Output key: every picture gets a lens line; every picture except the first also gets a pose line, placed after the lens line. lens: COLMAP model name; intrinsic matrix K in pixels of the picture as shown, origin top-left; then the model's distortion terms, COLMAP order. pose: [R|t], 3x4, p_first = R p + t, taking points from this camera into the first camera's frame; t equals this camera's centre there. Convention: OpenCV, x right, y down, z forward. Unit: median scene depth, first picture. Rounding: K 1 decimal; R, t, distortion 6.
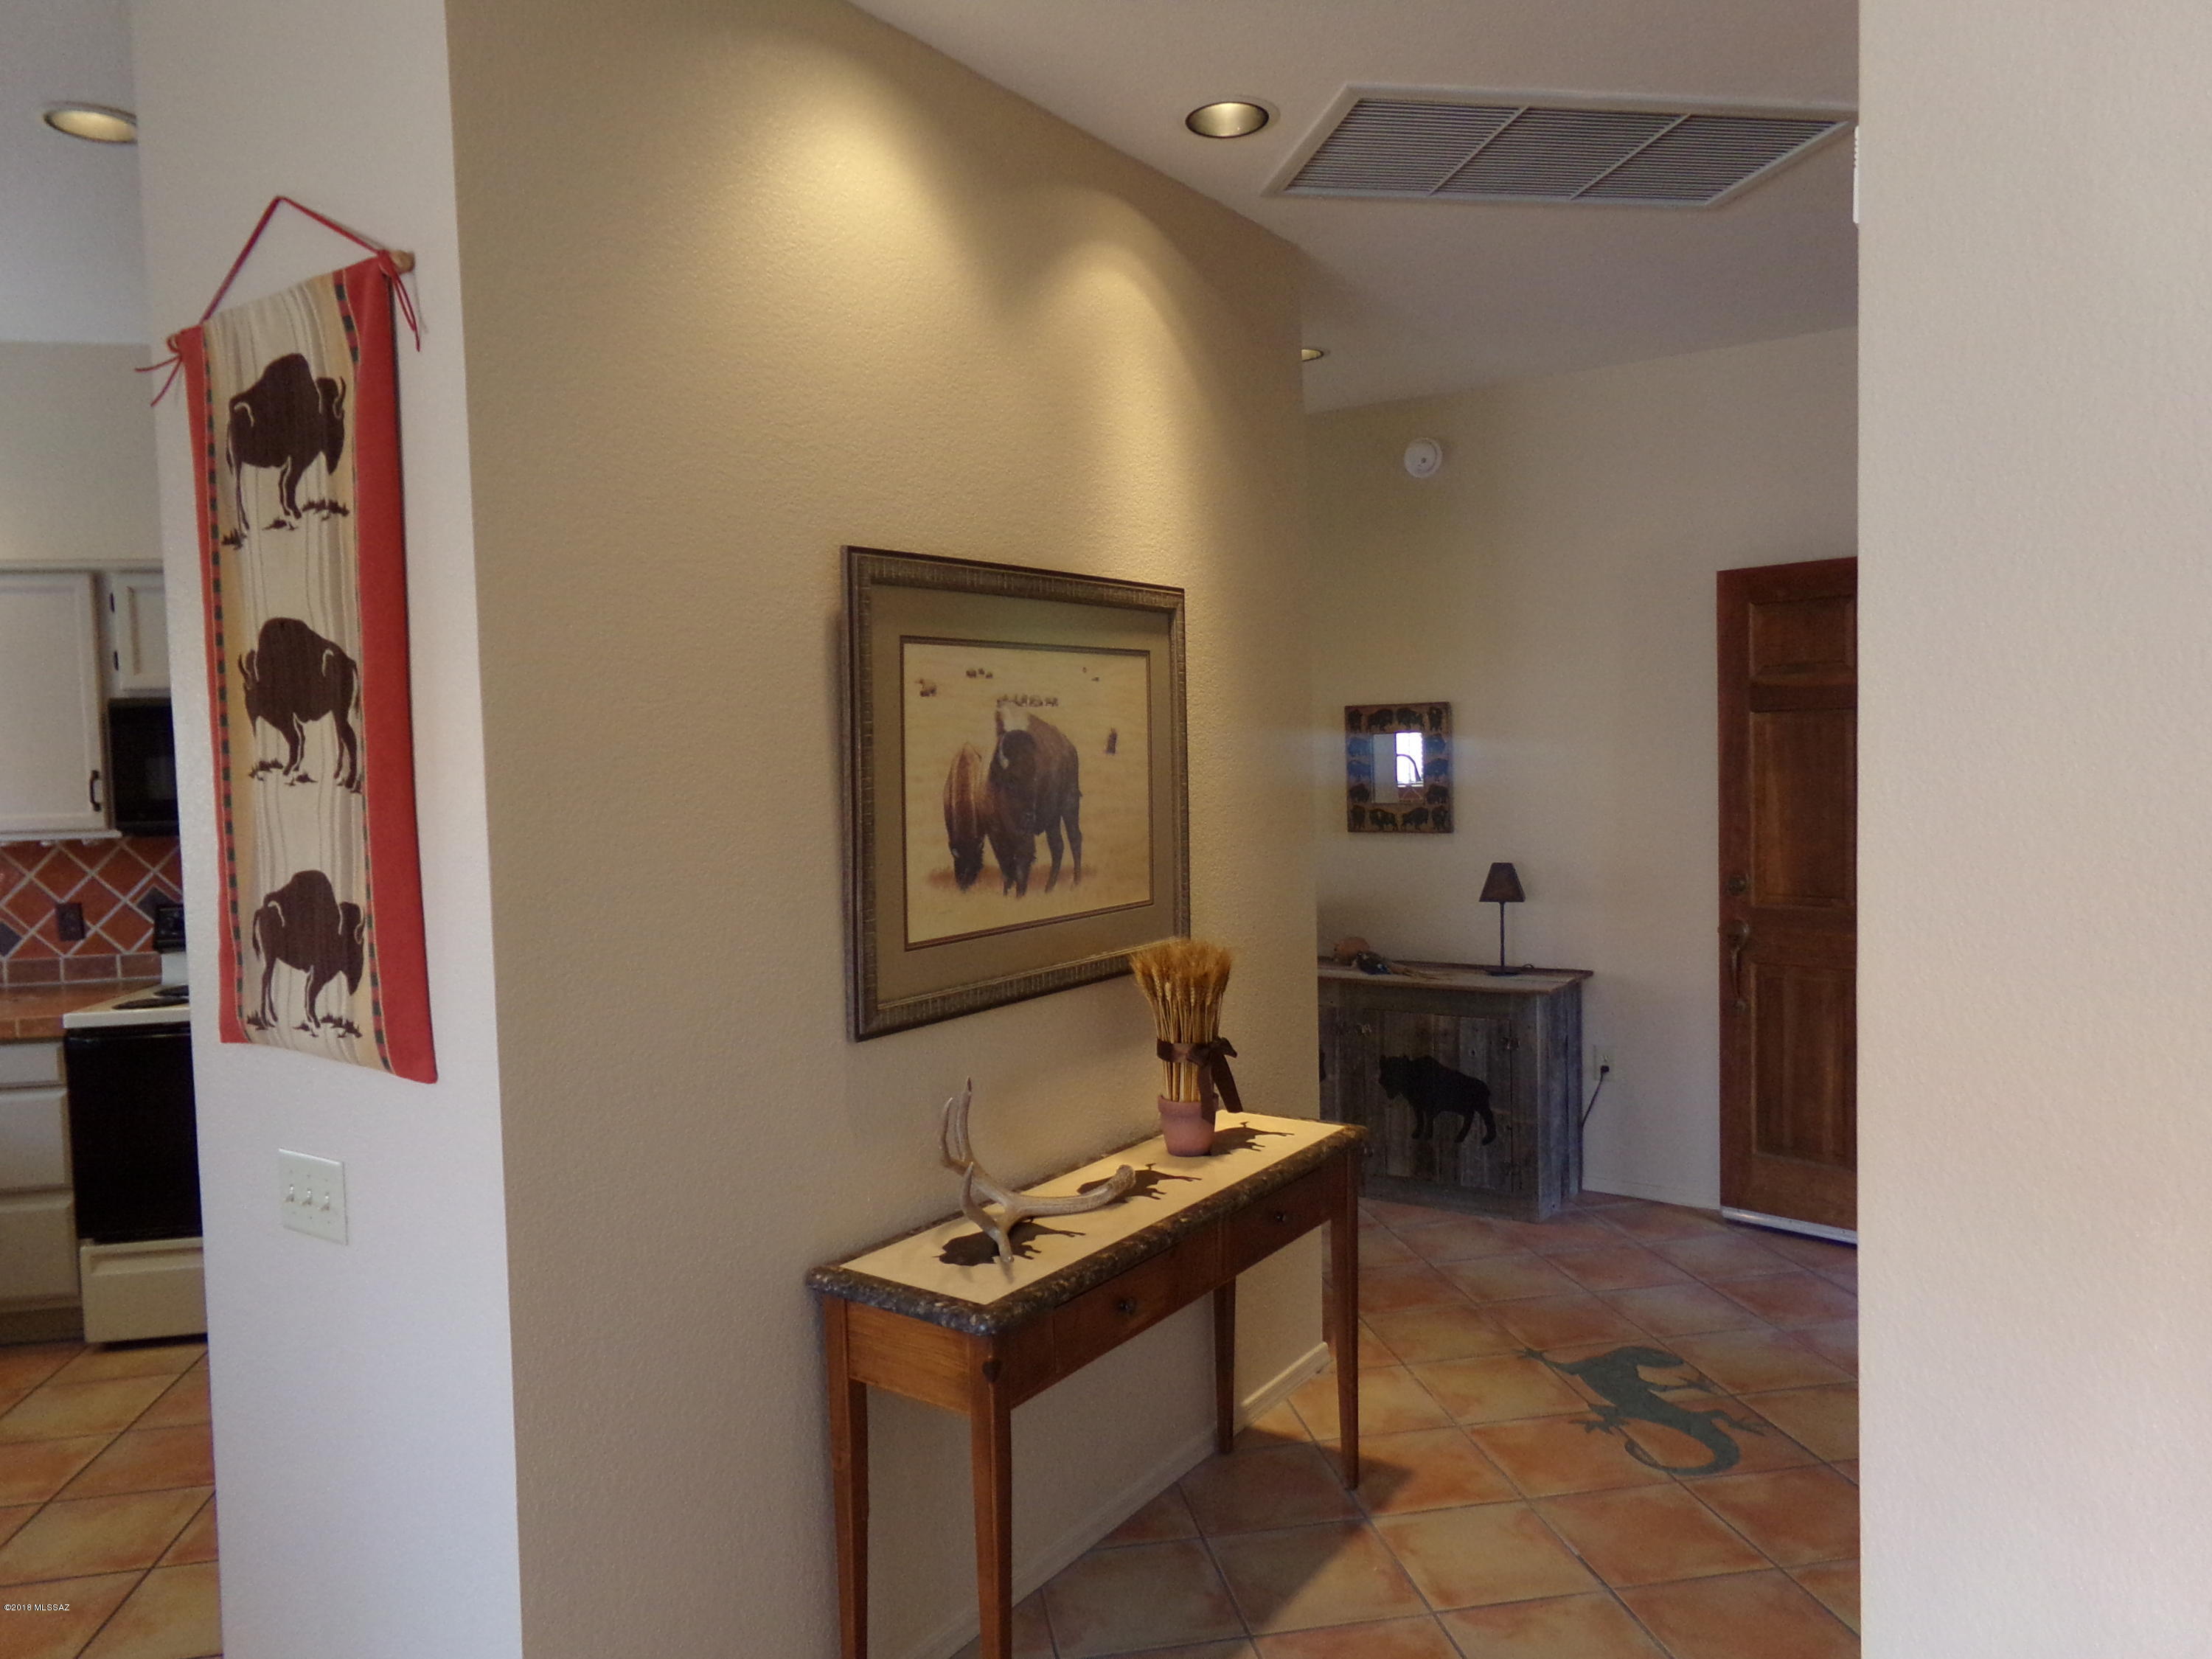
lens RADIAL K [[1517.0, 0, 1102.0], [0, 1517.0, 819.6], [0, 0, 1]] dist [0.002013, 0.045739]
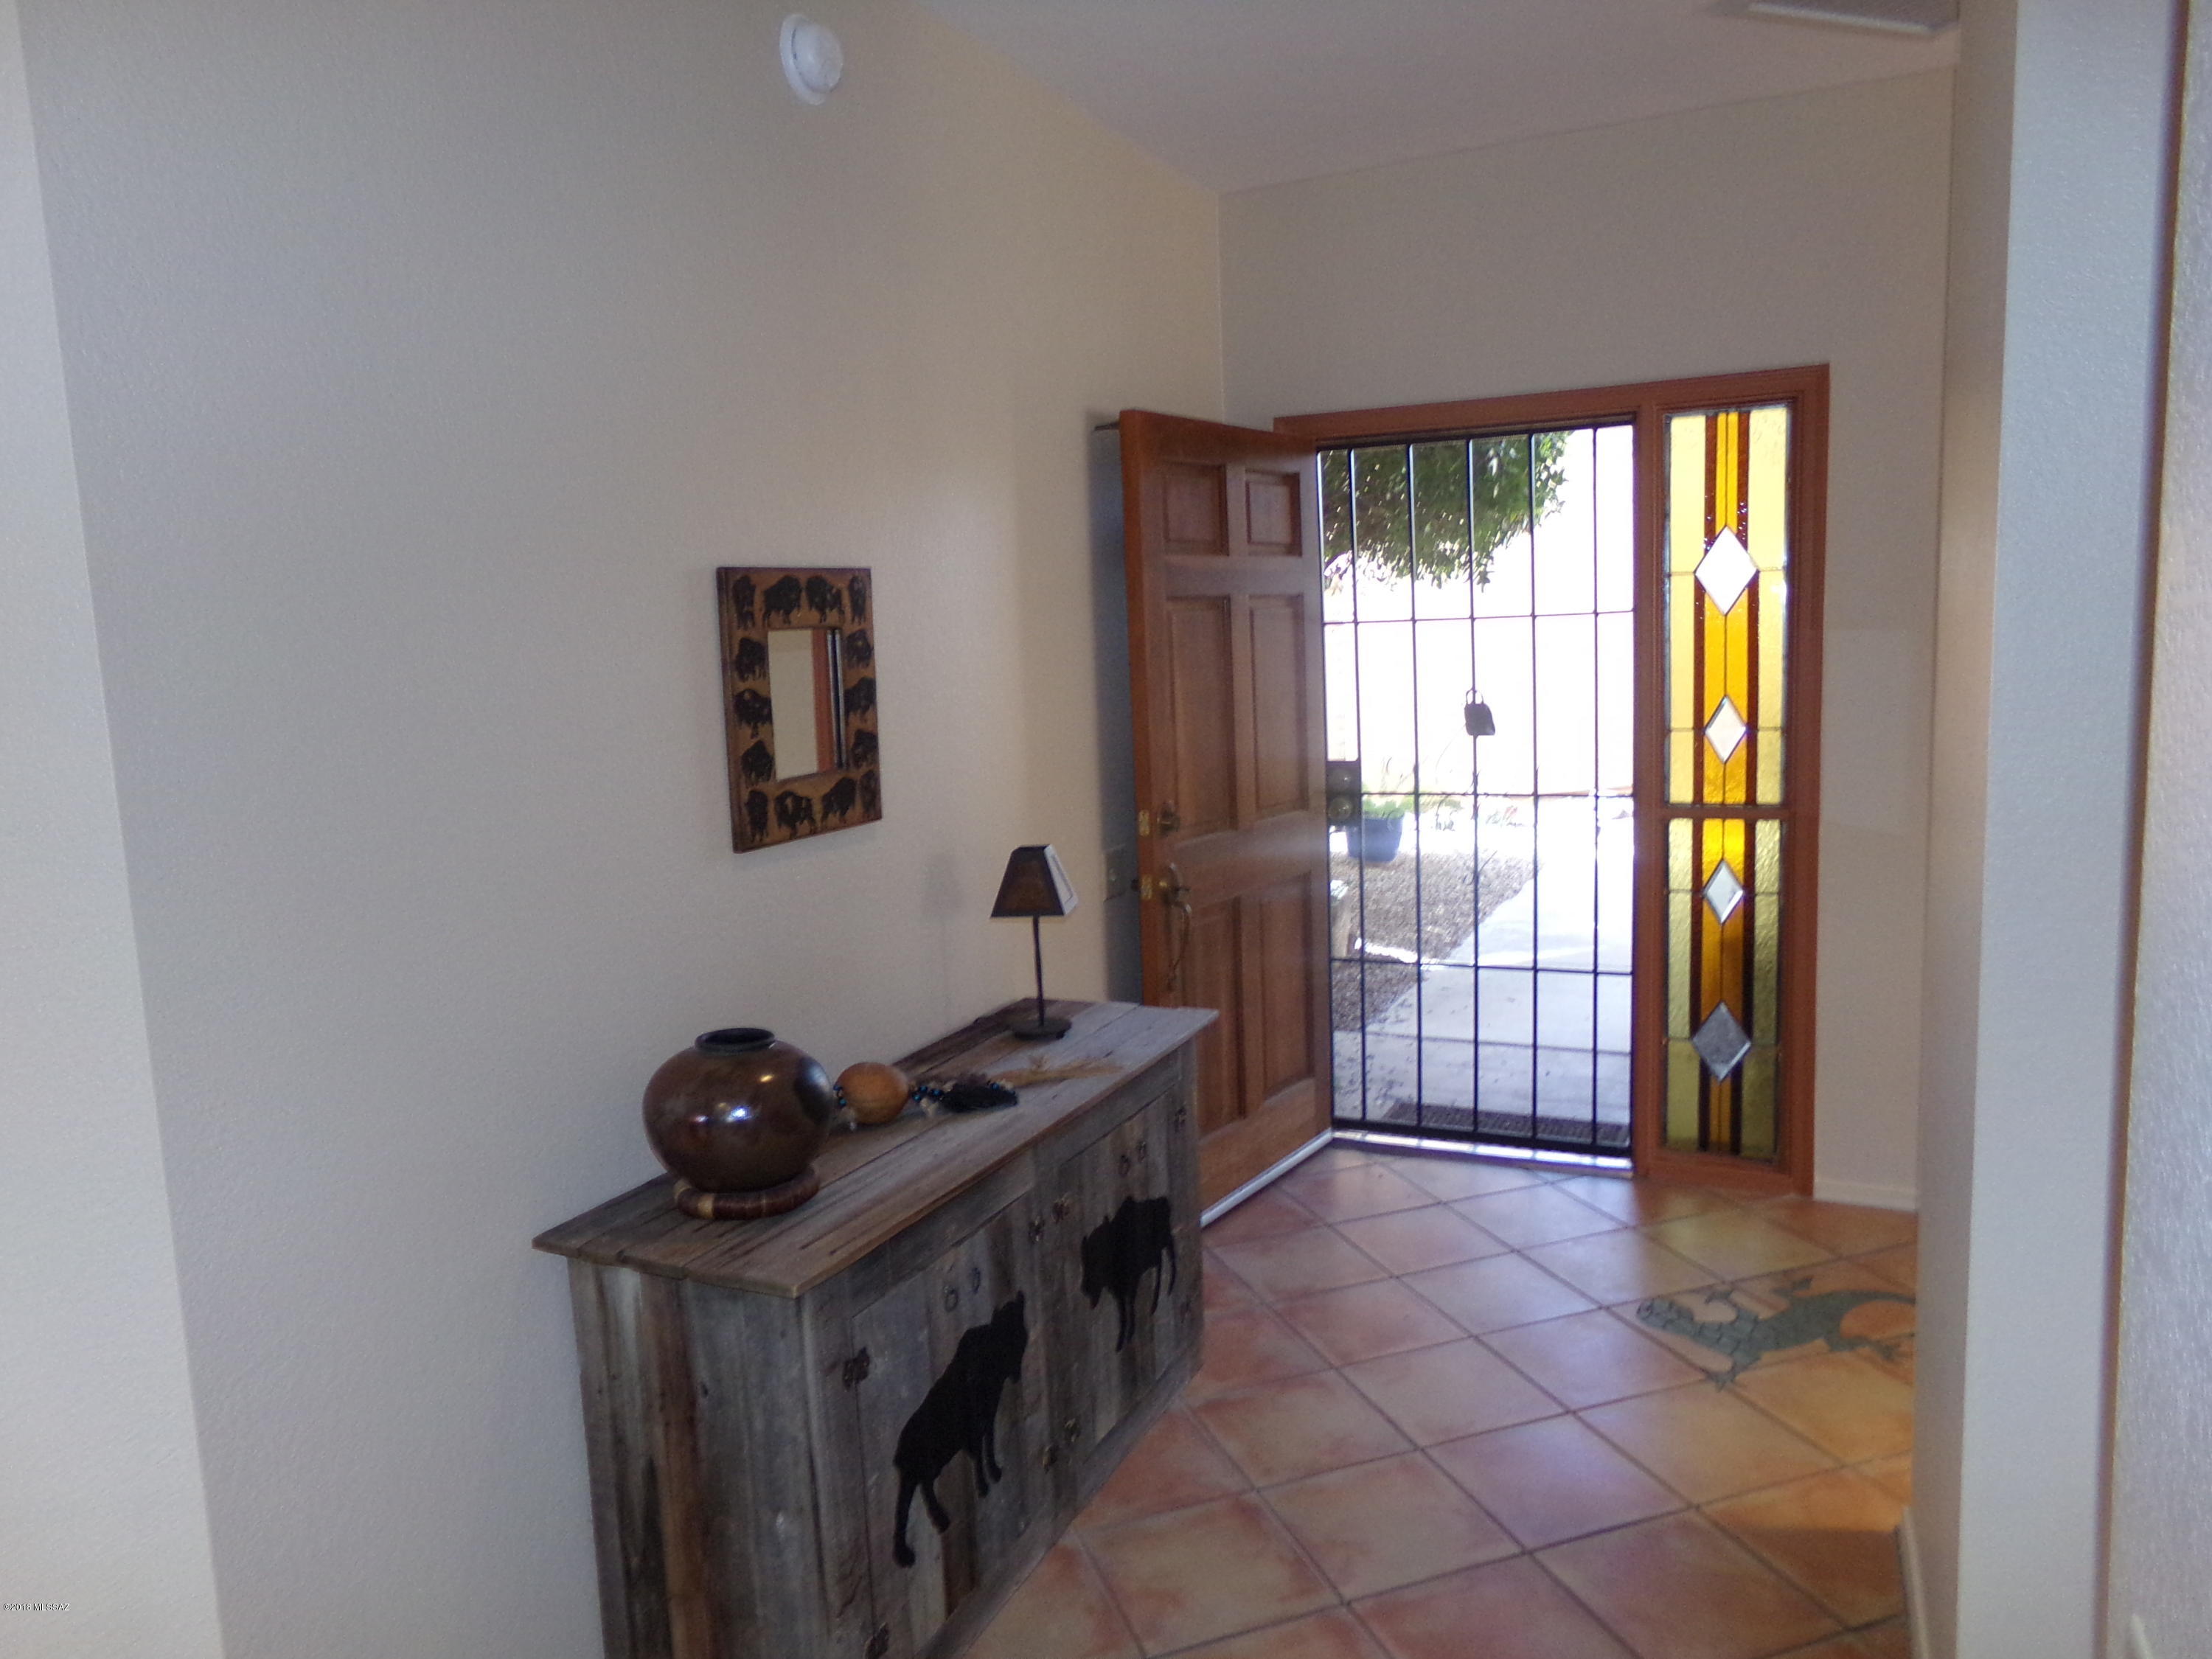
lens RADIAL K [[1517.0, 0, 1102.0], [0, 1517.0, 819.6], [0, 0, 1]] dist [0.002013, 0.045739]
pose [[-0.151694, -0.096391, 0.983716, -0.301827], [0.096458, 0.989040, 0.111787, -0.042371], [-0.983710, 0.111845, -0.140733, 0.986333]]
